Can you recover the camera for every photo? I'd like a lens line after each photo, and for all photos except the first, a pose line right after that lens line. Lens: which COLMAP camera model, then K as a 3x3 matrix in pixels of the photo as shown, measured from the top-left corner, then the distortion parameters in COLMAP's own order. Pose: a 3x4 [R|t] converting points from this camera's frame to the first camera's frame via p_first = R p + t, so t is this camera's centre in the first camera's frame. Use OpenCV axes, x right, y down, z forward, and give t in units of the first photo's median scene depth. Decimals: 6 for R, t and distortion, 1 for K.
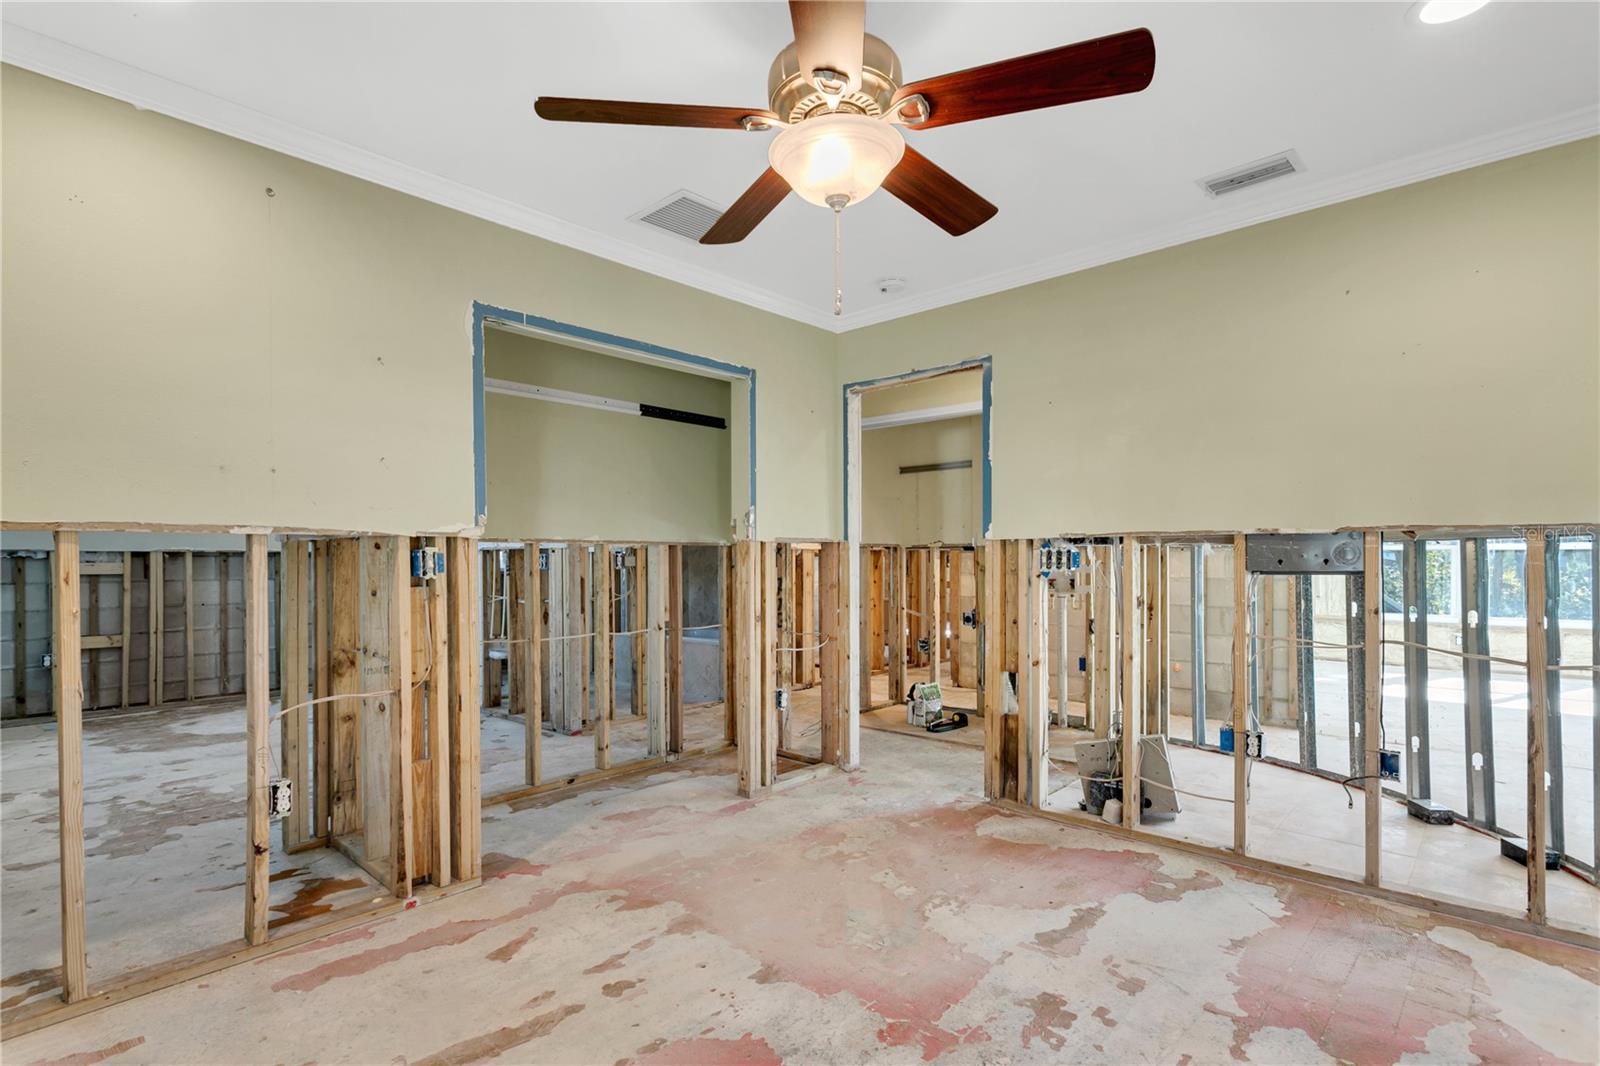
lens RADIAL K [[804.3, 0, 778.6], [0, 804.3, 560.1], [0, 0, 1]] dist [-0.013662, 0.007225]
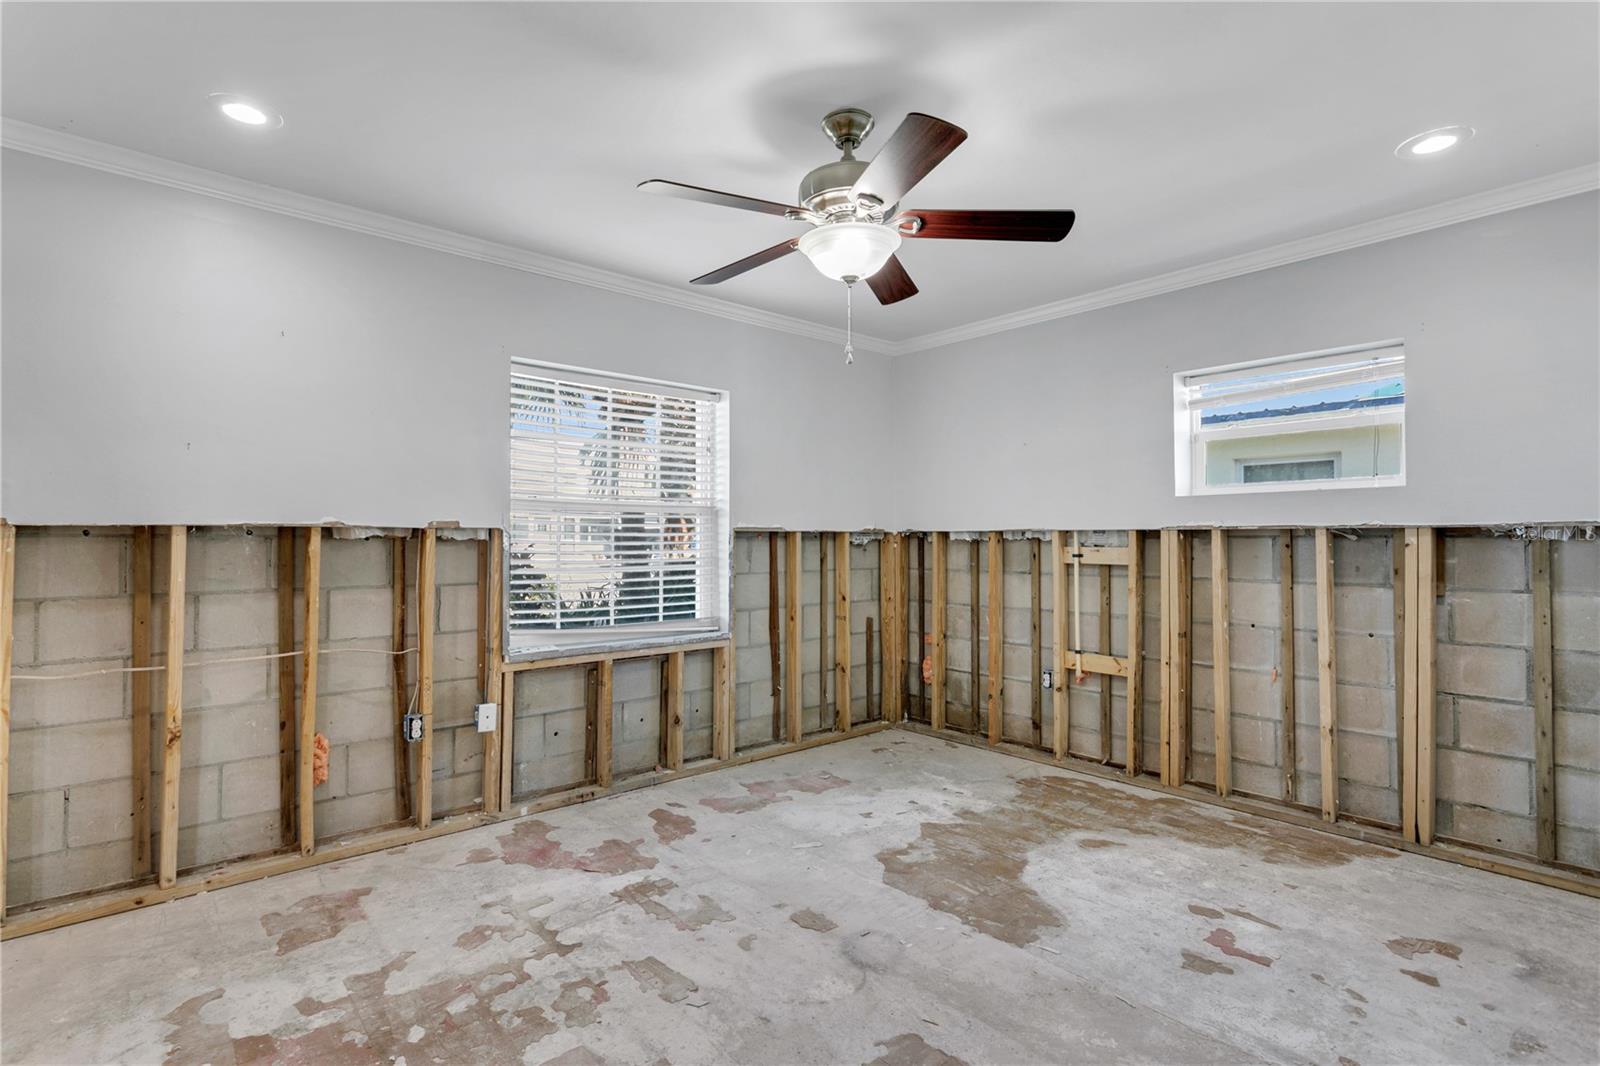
lens RADIAL K [[776.1, 0, 785.2], [0, 776.1, 548.6], [0, 0, 1]] dist [0.003600, 0.000318]
pose [[-0.091016, 0.020296, -0.995643, -0.278291], [-0.000177, 0.999792, 0.020397, -0.013225], [0.995849, 0.002033, -0.090994, 1.247205]]
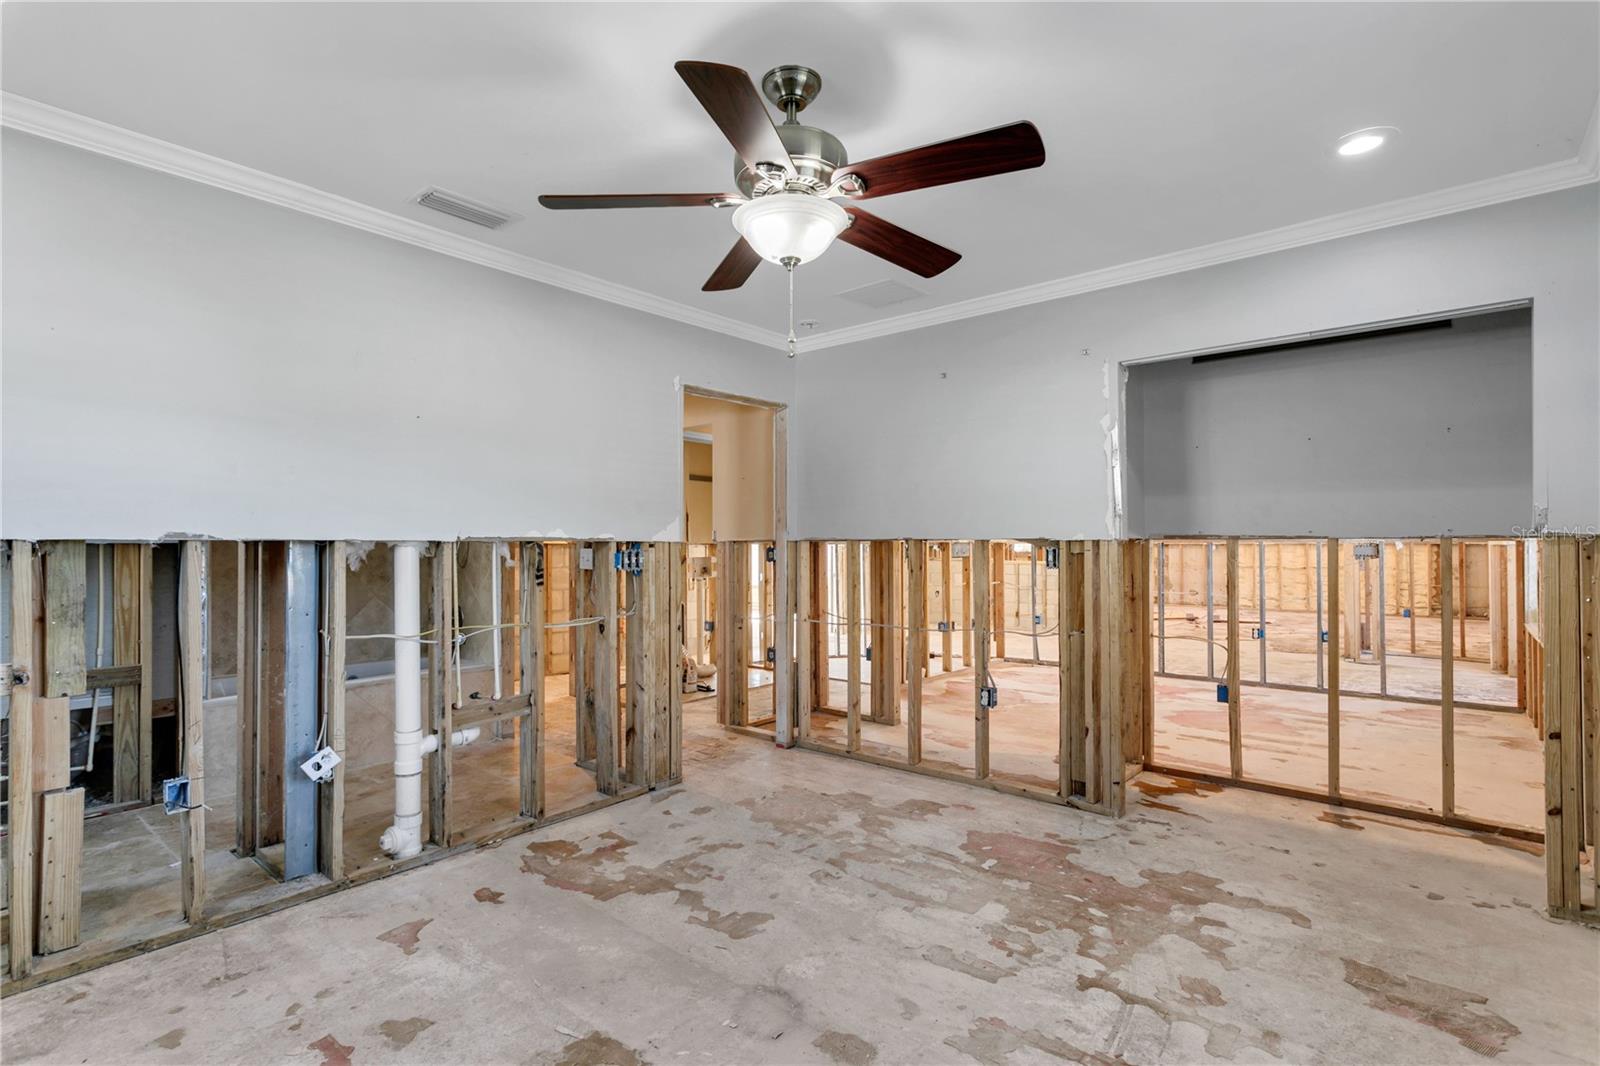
lens RADIAL K [[770.3, 0, 781.3], [0, 770.3, 547.8], [0, 0, 1]] dist [0.001435, 0.000729]
pose [[-0.050286, 0.007079, 0.998710, -1.404138], [0.006416, 0.999957, -0.006765, -0.010218], [-0.998714, 0.006067, -0.050330, 1.276303]]
